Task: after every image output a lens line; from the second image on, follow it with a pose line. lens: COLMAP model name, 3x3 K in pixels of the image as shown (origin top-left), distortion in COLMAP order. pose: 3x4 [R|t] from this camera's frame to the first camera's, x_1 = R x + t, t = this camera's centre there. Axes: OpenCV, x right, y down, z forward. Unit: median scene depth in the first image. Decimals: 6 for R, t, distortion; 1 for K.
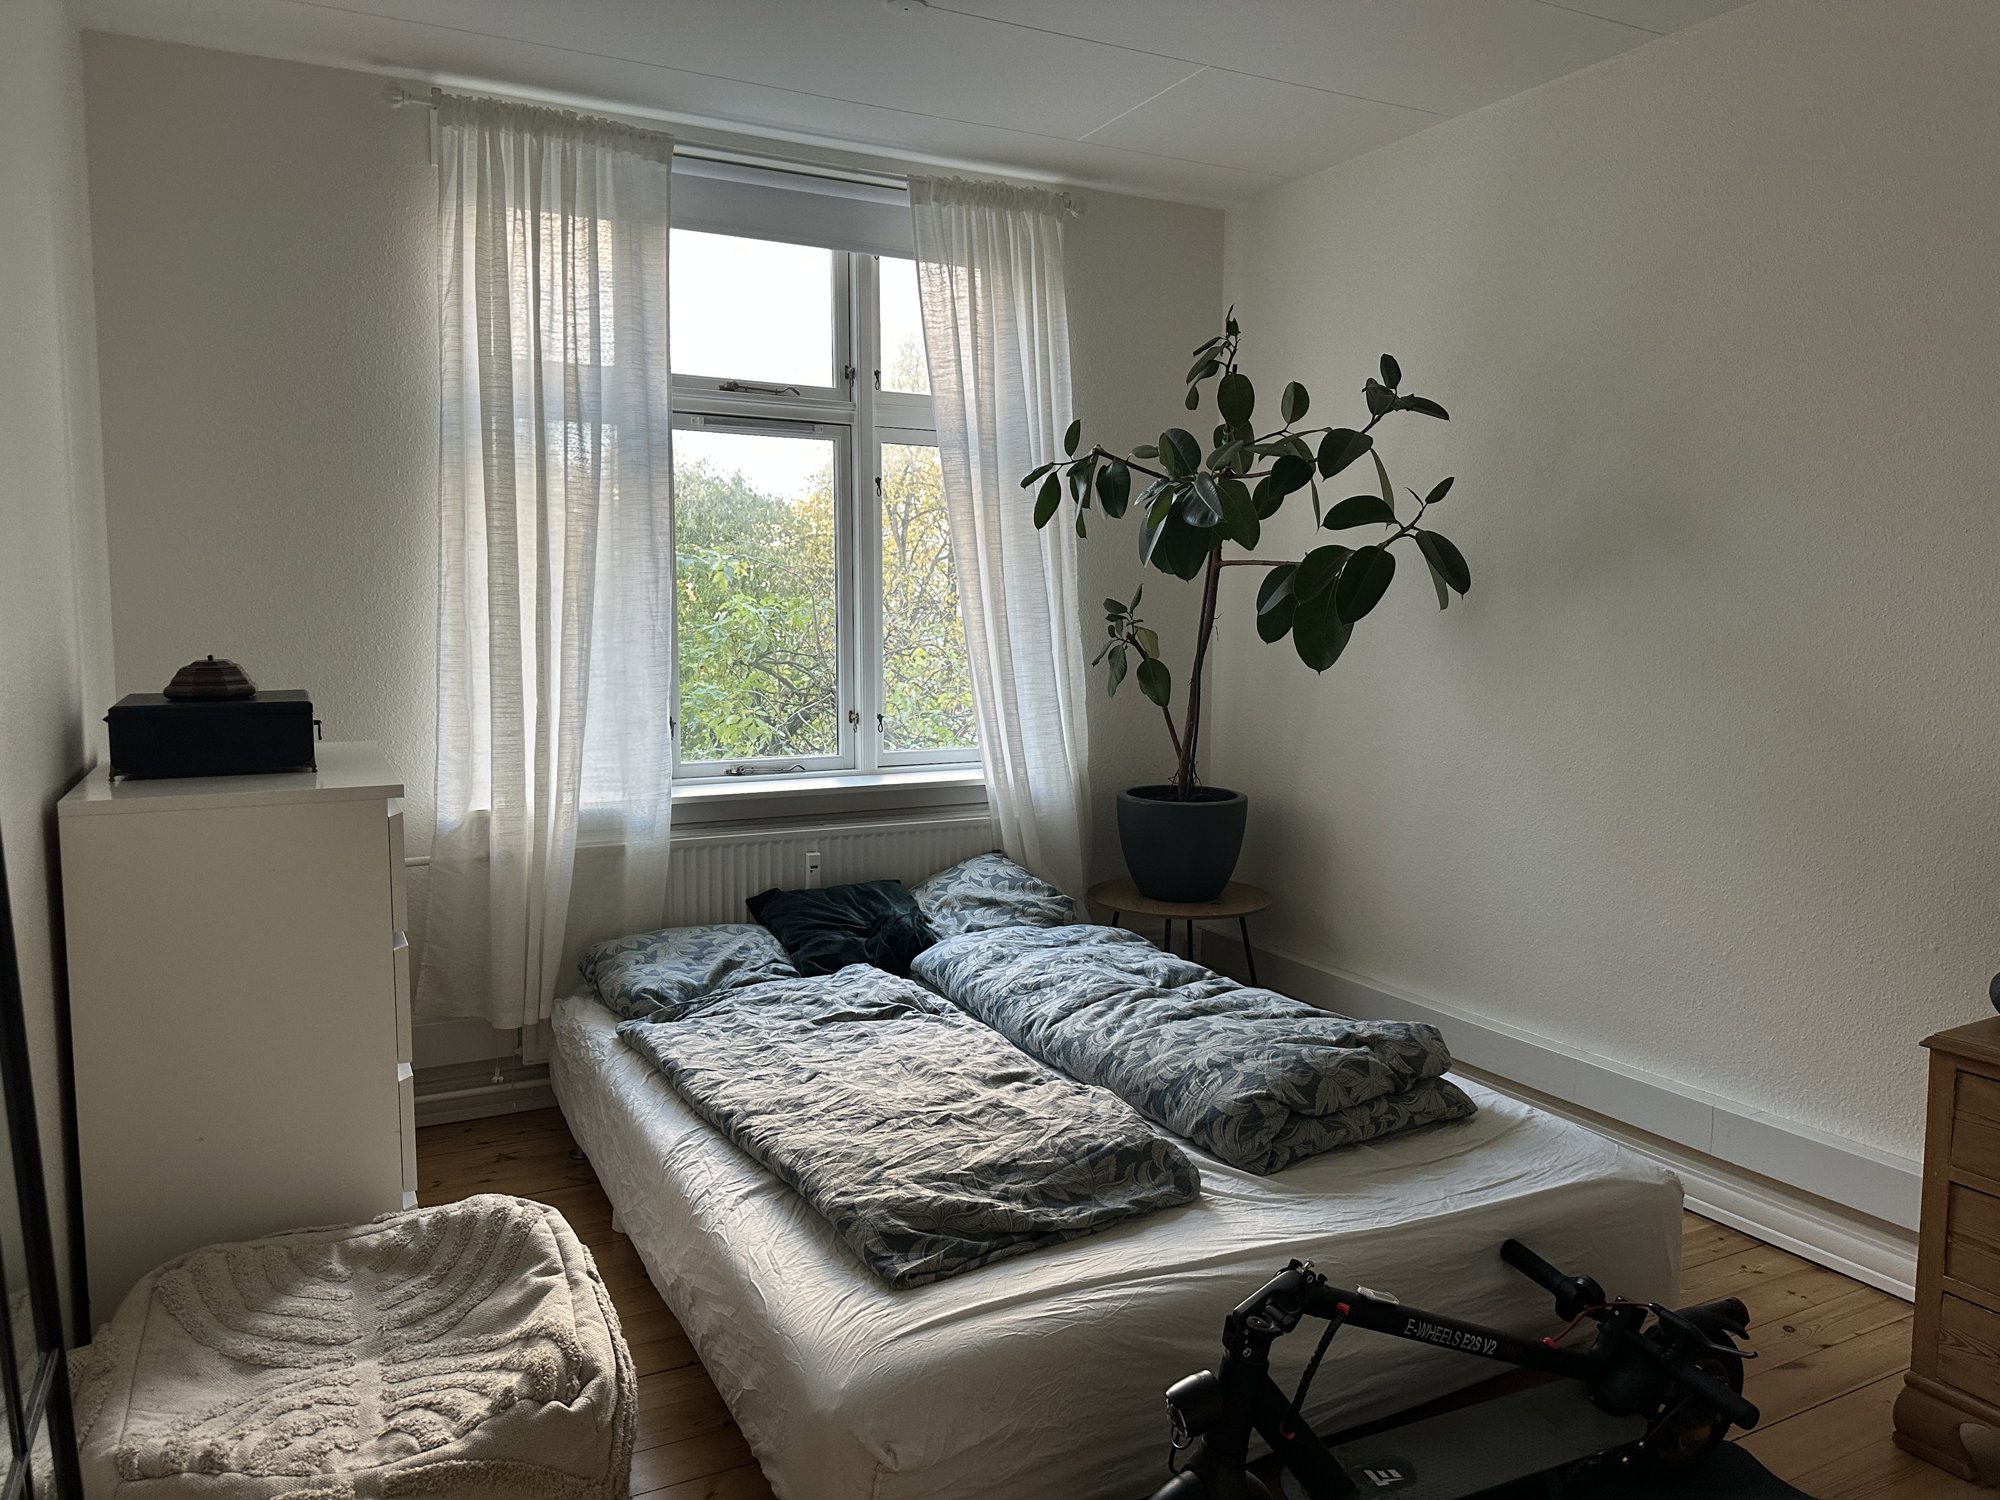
lens RADIAL K [[1407.8, 0, 999.9], [0, 1407.8, 762.9], [0, 0, 1]] dist [0.060577, -0.070378]
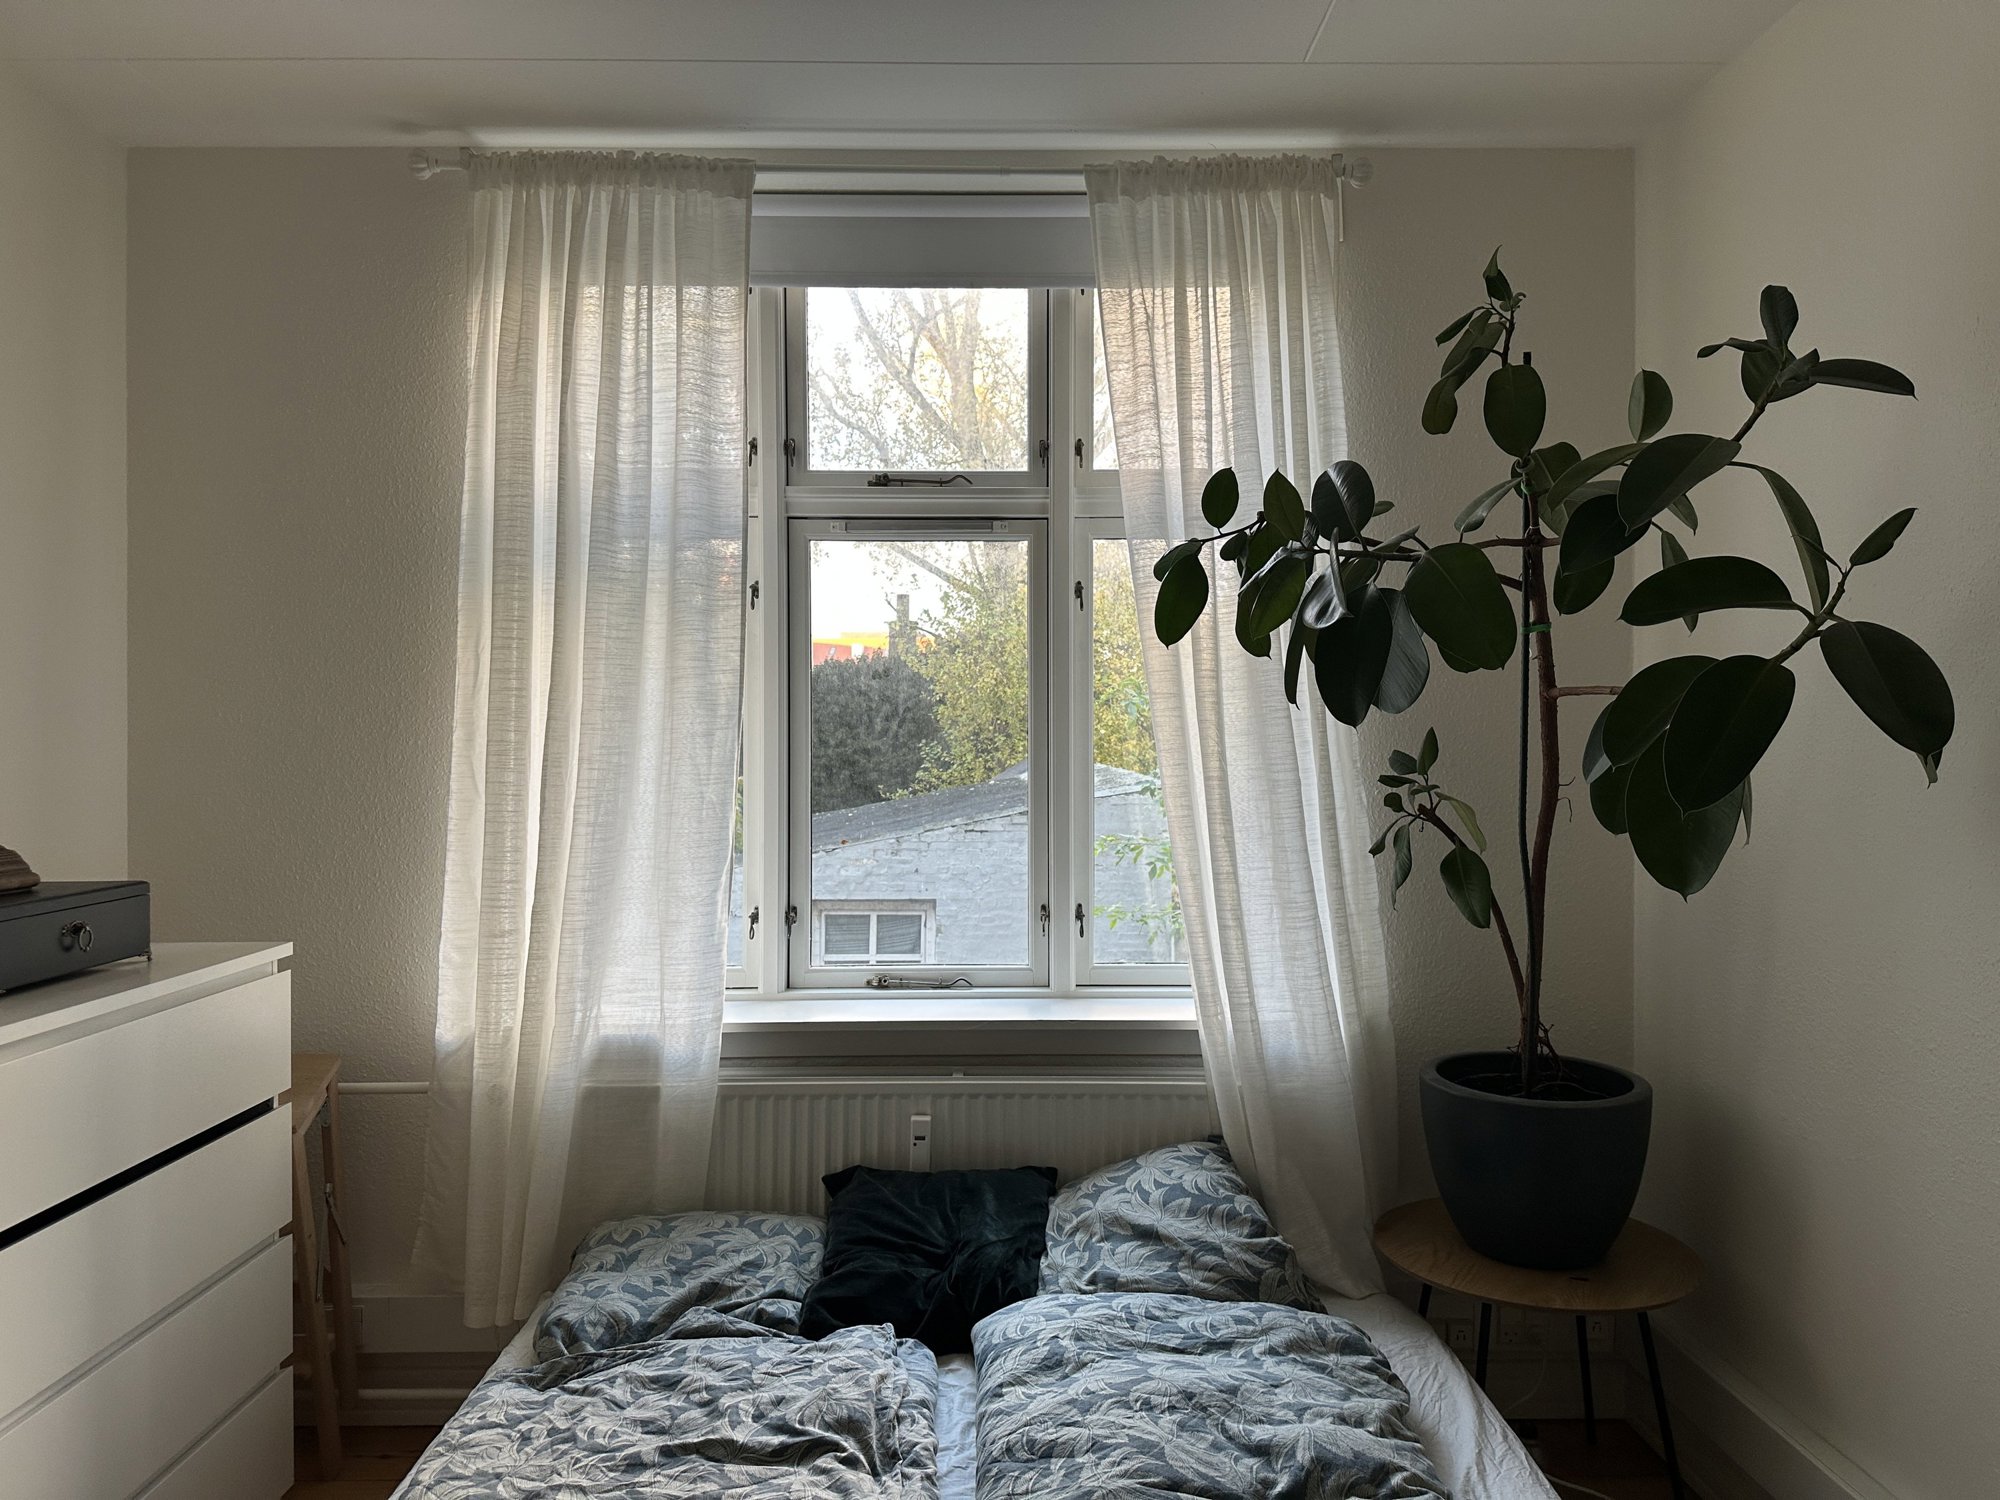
lens RADIAL K [[1407.8, 0, 1007.9], [0, 1407.8, 734.6], [0, 0, 1]] dist [0.060577, -0.070378]
pose [[0.891568, -0.005967, -0.452848, 0.226953], [-0.046554, 0.993409, -0.104747, -0.053582], [0.450488, 0.114471, 0.885414, 0.388578]]
